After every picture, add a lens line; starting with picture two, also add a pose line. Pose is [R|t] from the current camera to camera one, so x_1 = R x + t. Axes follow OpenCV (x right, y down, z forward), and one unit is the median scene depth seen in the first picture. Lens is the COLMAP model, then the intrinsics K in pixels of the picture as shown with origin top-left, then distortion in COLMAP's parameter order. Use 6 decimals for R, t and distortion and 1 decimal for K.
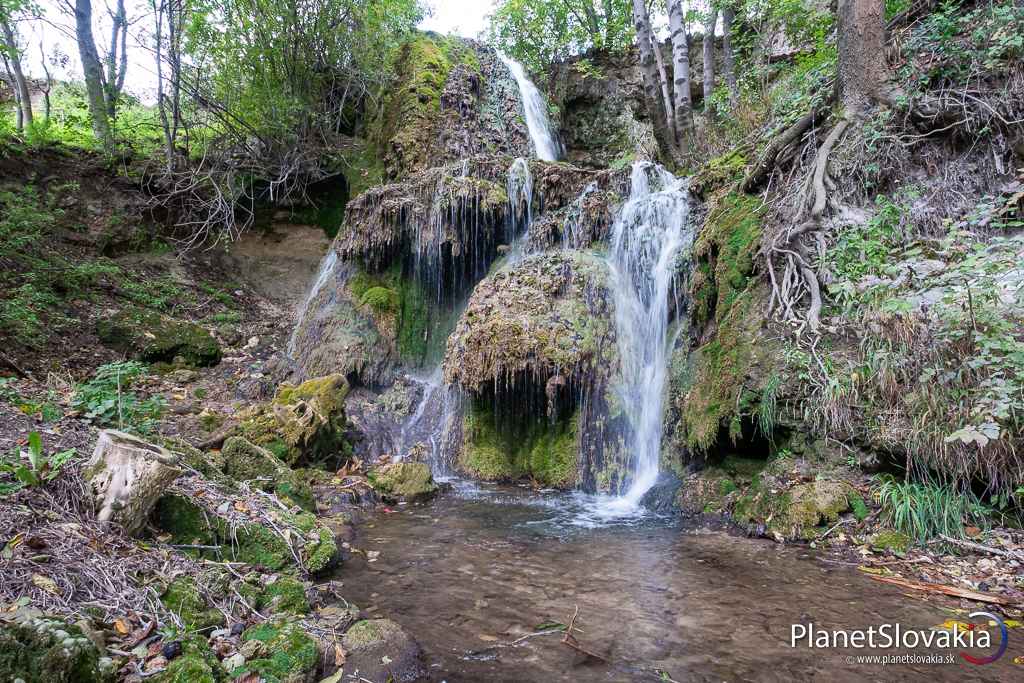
lens RADIAL K [[543.1, 0, 512.9], [0, 543.1, 338.8], [0, 0, 1]] dist [-0.007310, -0.006842]
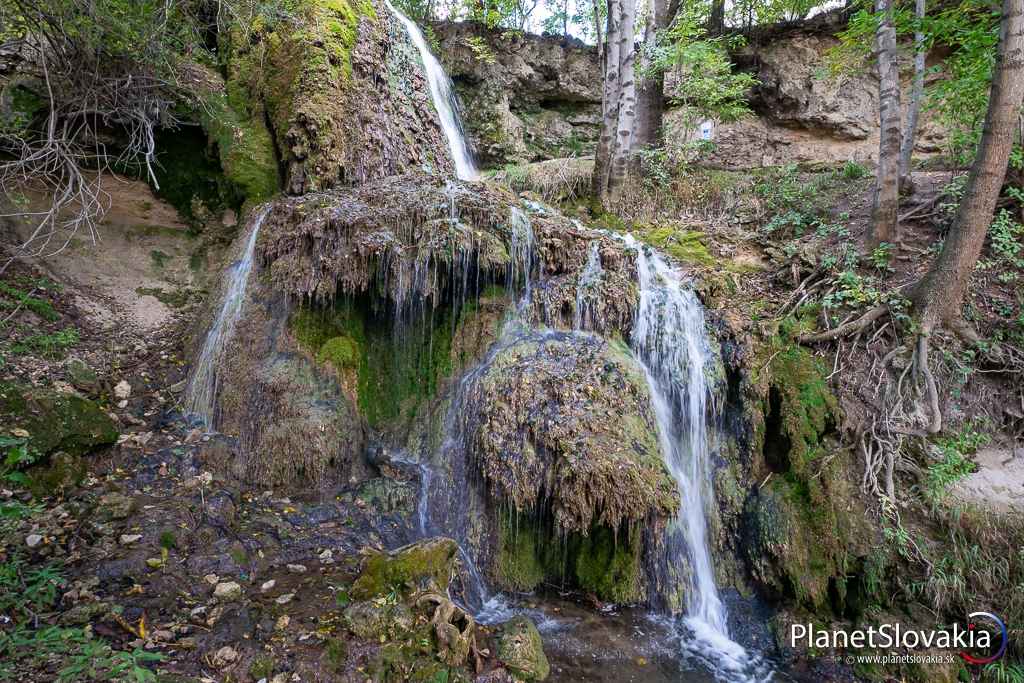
lens RADIAL K [[543.1, 0, 514.0], [0, 543.1, 320.6], [0, 0, 1]] dist [-0.007310, -0.006842]
pose [[0.879429, 0.051982, 0.473183, -0.450132], [-0.105419, 0.990606, 0.087101, -0.243688], [-0.464210, -0.126482, 0.876648, 0.187589]]
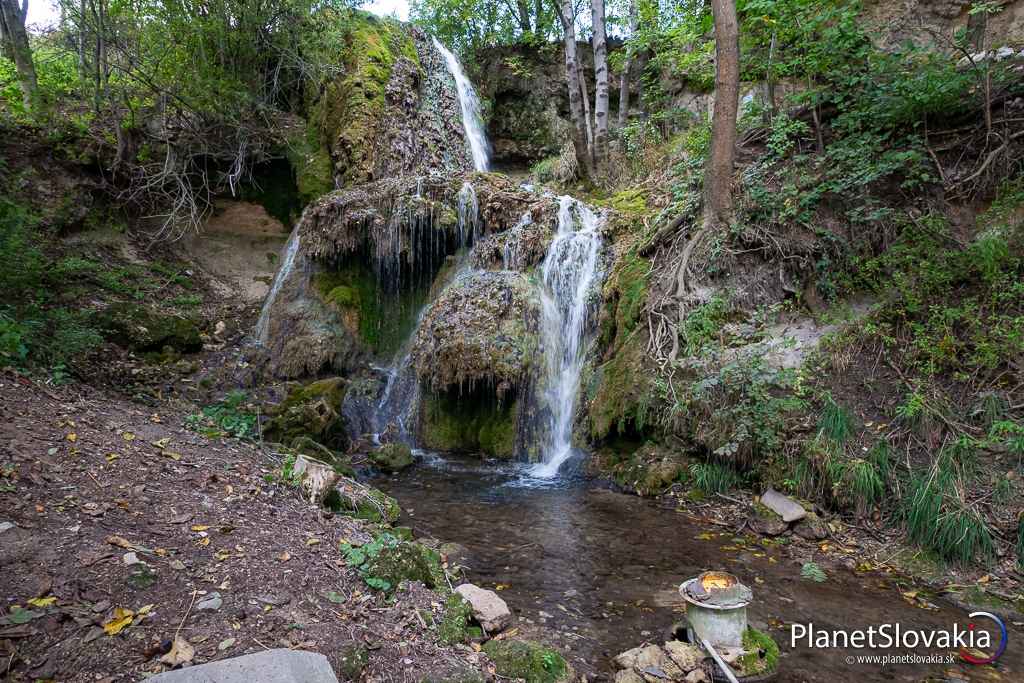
lens RADIAL K [[543.1, 0, 516.7], [0, 543.1, 359.5], [0, 0, 1]] dist [-0.007310, -0.006842]
pose [[0.983701, 0.016658, 0.179038, -0.094844], [-0.040341, 0.990763, 0.129465, -0.117248], [-0.175228, -0.134578, 0.975287, -0.249975]]
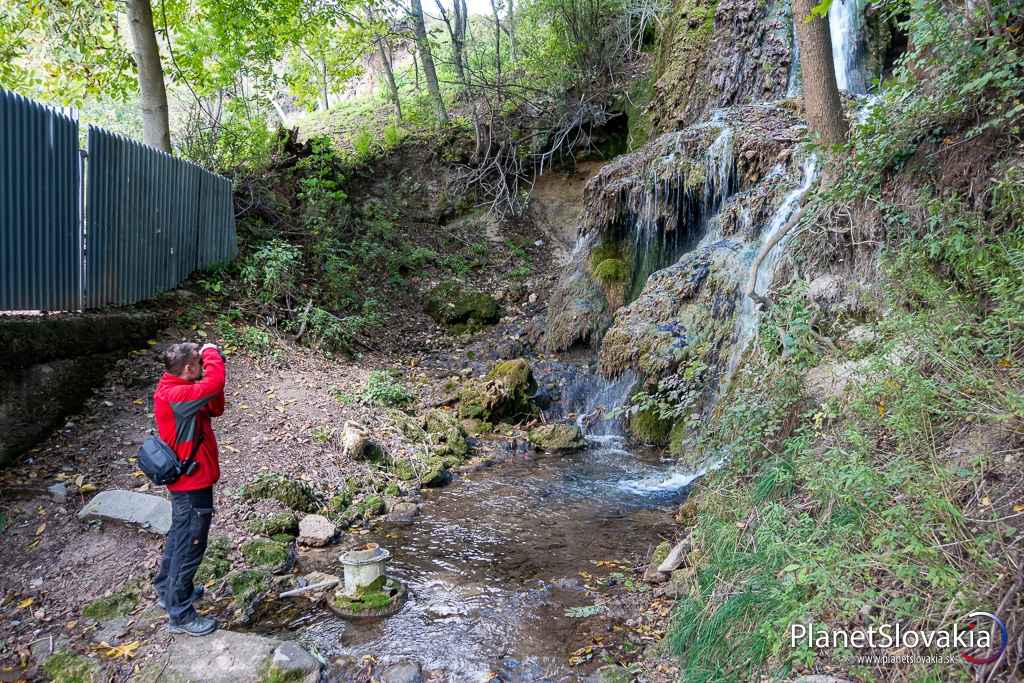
lens RADIAL K [[714.0, 0, 514.6], [0, 714.0, 341.9], [0, 0, 1]] dist [-0.003130, -0.001814]
pose [[0.788366, 0.065849, -0.611673, 0.575583], [0.055752, 0.982517, 0.177629, -0.224099], [0.612676, -0.174138, 0.770911, -0.331570]]
